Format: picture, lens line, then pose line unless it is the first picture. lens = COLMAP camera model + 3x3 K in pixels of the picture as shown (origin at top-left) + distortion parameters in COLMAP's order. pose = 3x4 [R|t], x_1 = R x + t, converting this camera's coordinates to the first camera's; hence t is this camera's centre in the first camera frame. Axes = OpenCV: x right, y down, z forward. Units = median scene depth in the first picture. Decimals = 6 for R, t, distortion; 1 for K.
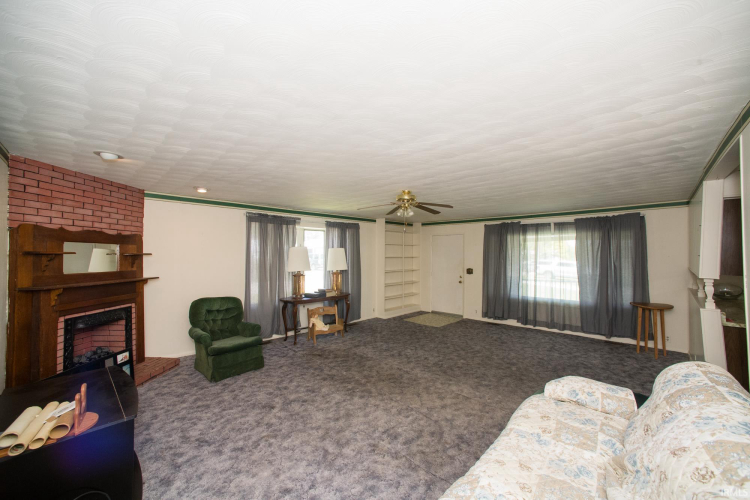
lens RADIAL K [[299.4, 0, 378.5], [0, 299.4, 252.3], [0, 0, 1]] dist [-0.045689, 0.016207]
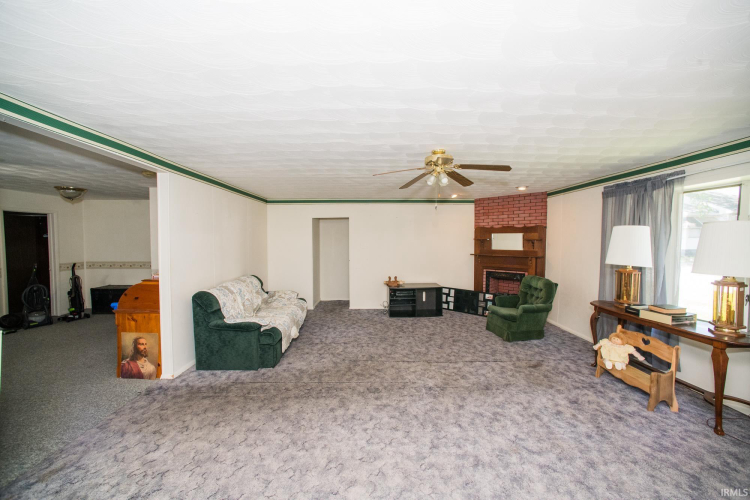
lens RADIAL K [[299.4, 0, 376.4], [0, 299.4, 249.5], [0, 0, 1]] dist [-0.045689, 0.016207]
pose [[-0.704542, 0.019746, -0.709387, 0.708231], [0.006087, 0.999744, 0.021783, 0.018162], [0.709636, 0.011029, -0.704482, 1.381751]]
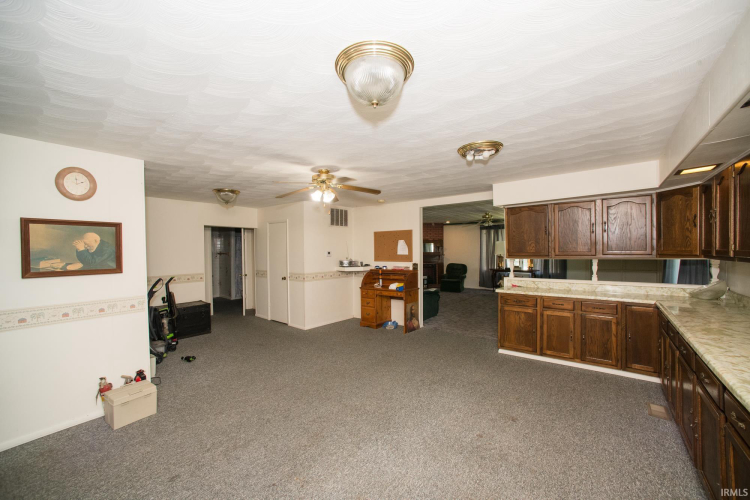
lens RADIAL K [[299.4, 0, 376.5], [0, 299.4, 248.4], [0, 0, 1]] dist [-0.045689, 0.016207]
pose [[0.102572, -0.001927, -0.994724, 1.909285], [0.019886, 0.999802, 0.000114, 0.013108], [0.994527, -0.019793, 0.102590, 0.076855]]
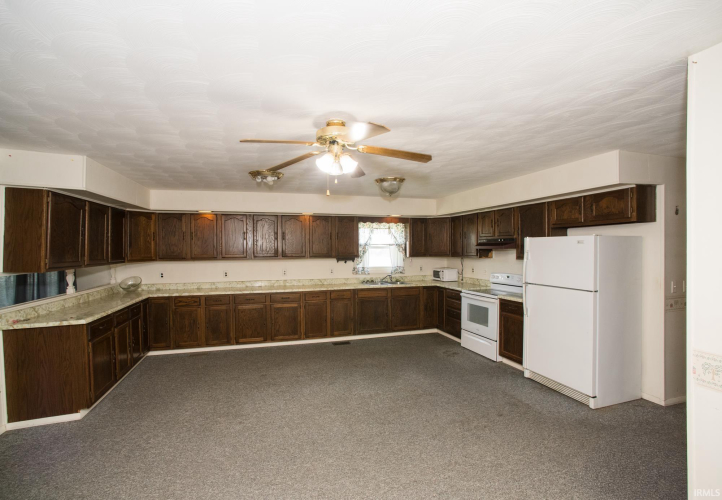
lens RADIAL K [[315.8, 0, 349.9], [0, 315.8, 248.4], [0, 0, 1]] dist [-0.029459, 0.006019]
pose [[0.492346, -0.004172, 0.870389, 0.618767], [-0.002088, 0.999980, 0.005974, -0.001273], [-0.870397, -0.004759, 0.492328, -0.260198]]
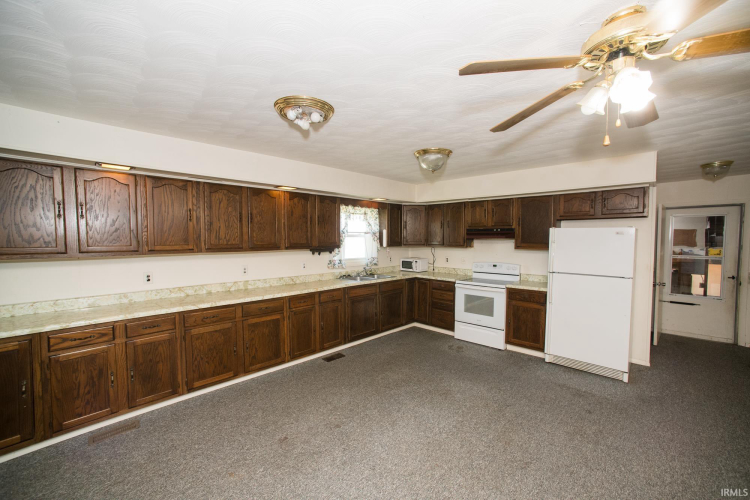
lens RADIAL K [[299.4, 0, 377.4], [0, 299.4, 250.2], [0, 0, 1]] dist [-0.045689, 0.016207]
pose [[0.005820, -0.043969, 0.999016, 0.777577], [-0.012982, 0.998945, 0.044042, 0.005834], [-0.999899, -0.013225, 0.005243, 0.254460]]
